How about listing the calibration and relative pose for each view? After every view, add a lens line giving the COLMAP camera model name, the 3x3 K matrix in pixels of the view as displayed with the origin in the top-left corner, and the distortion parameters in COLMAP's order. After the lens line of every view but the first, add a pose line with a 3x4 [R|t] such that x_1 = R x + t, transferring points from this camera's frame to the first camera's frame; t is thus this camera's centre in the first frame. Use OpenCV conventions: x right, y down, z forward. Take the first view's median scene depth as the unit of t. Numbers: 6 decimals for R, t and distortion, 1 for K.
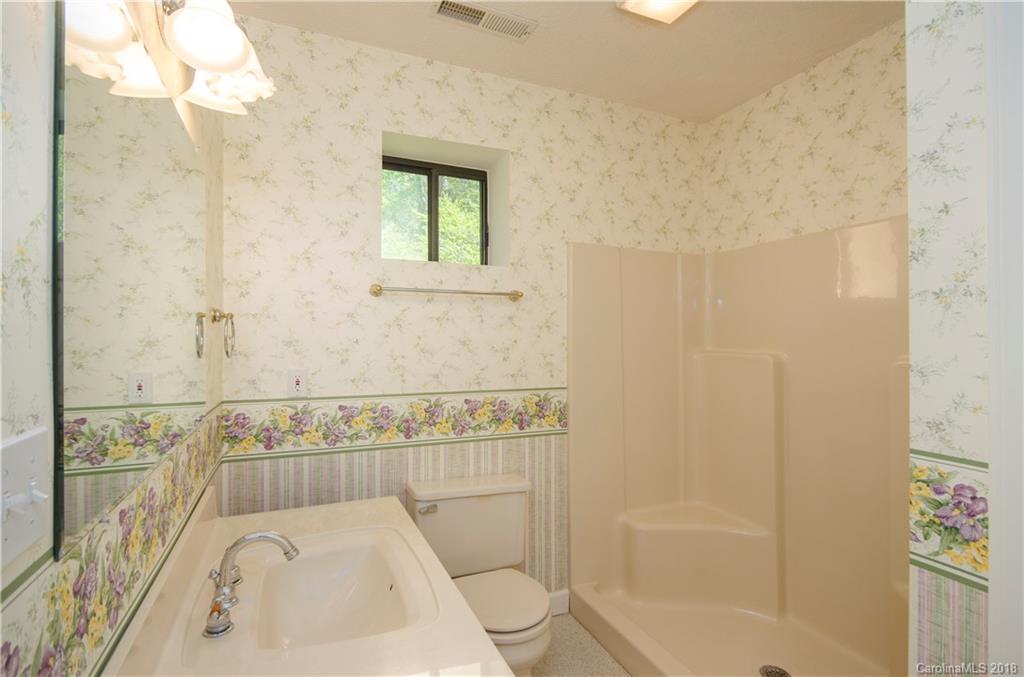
lens RADIAL K [[490.1, 0, 510.3], [0, 490.1, 339.2], [0, 0, 1]] dist [-0.000143, 0.000662]
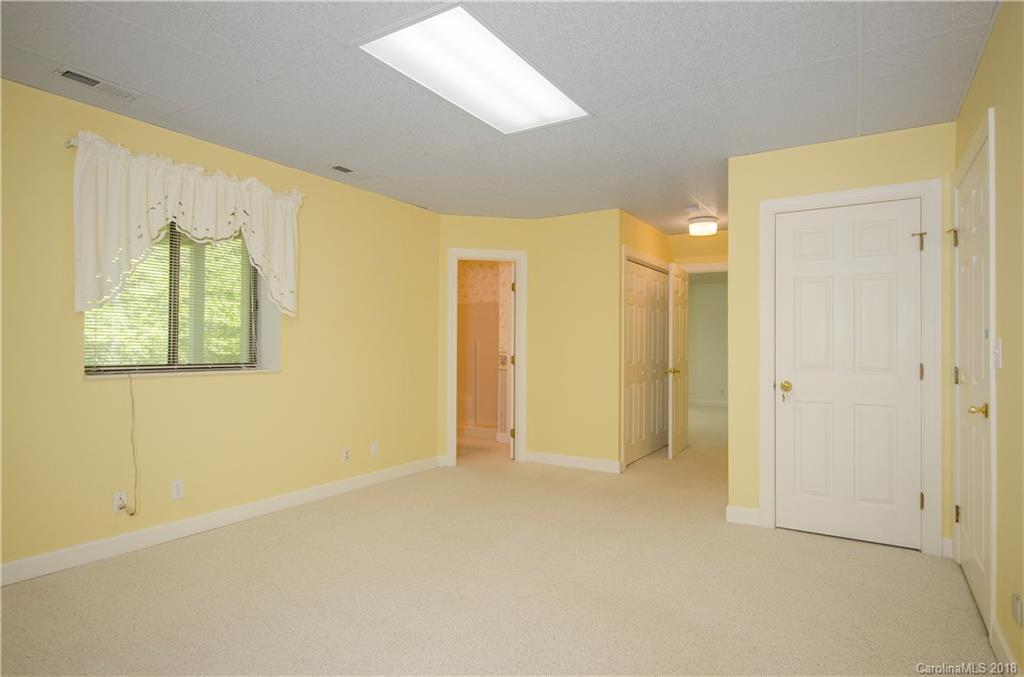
lens RADIAL K [[574.4, 0, 511.8], [0, 574.4, 340.9], [0, 0, 1]] dist [-0.000224, -0.000215]
pose [[0.825365, 0.006493, 0.564563, -3.093192], [-0.003070, 0.999971, -0.007012, 0.145005], [-0.564592, 0.004054, 0.825361, -5.003433]]
